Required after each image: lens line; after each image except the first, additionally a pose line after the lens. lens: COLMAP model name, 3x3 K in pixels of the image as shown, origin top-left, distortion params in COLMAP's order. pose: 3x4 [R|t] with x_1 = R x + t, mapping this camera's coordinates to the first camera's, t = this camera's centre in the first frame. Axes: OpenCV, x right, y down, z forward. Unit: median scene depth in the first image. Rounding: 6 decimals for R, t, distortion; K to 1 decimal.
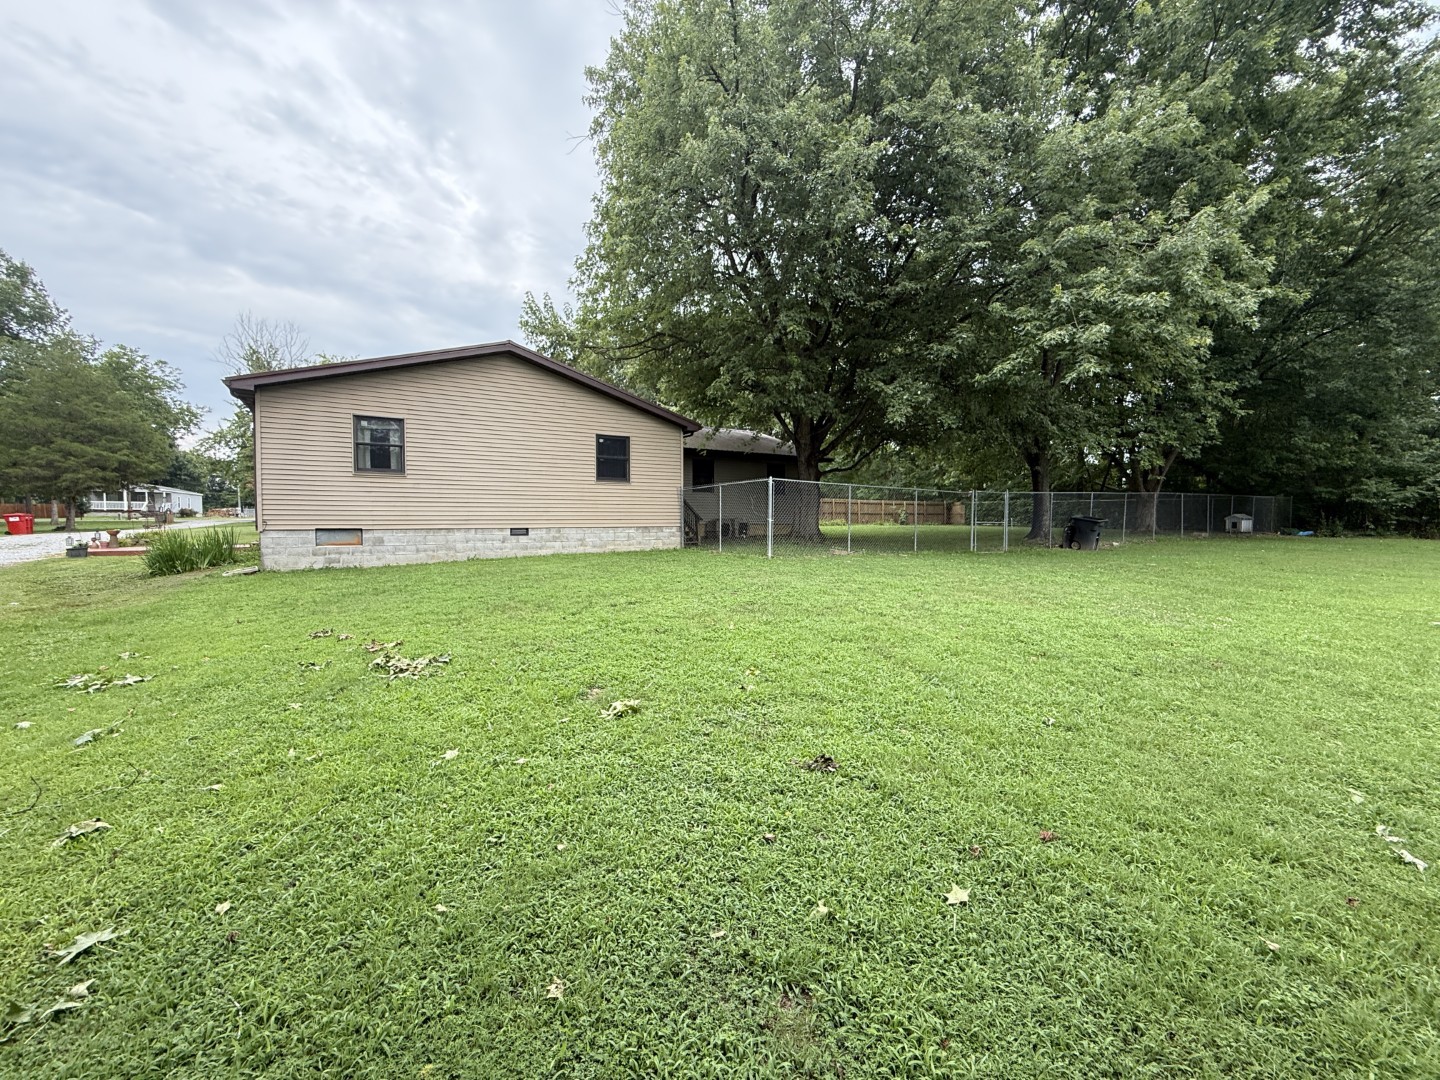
lens RADIAL K [[573.7, 0, 716.6], [0, 573.7, 538.3], [0, 0, 1]] dist [0.000763, 0.000328]
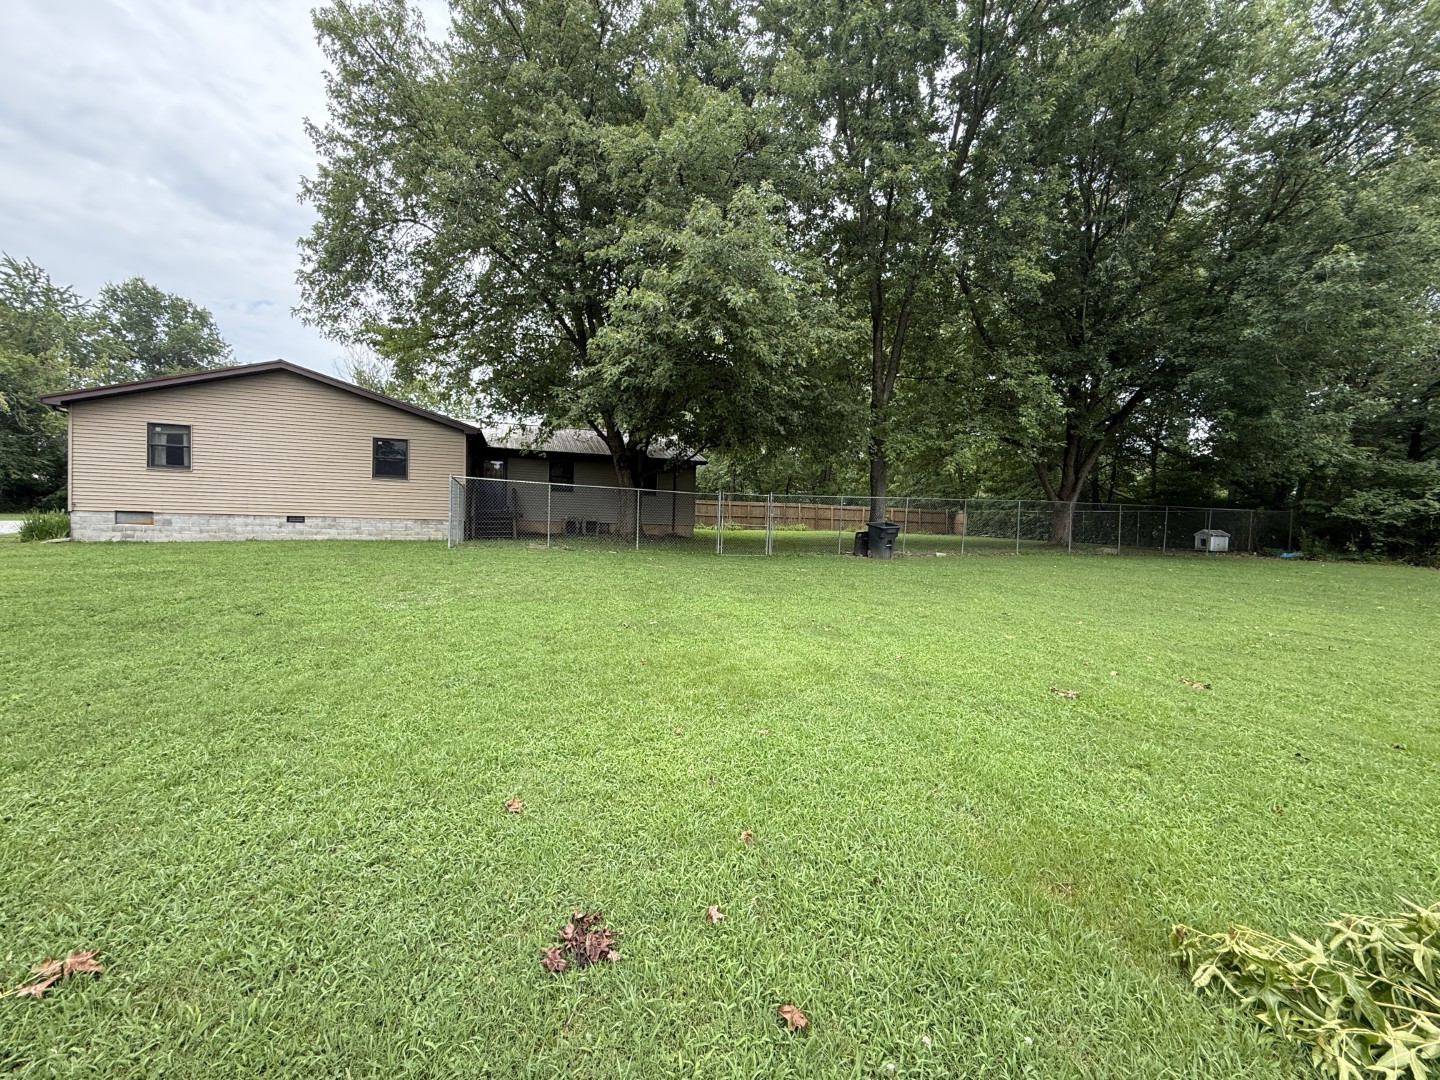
lens RADIAL K [[573.7, 0, 716.6], [0, 573.7, 538.3], [0, 0, 1]] dist [0.000763, 0.000328]
pose [[0.974493, 0.034137, -0.221808, 0.770039], [-0.036285, 0.999326, -0.005611, 0.003090], [0.221467, 0.013516, 0.975074, 0.030631]]
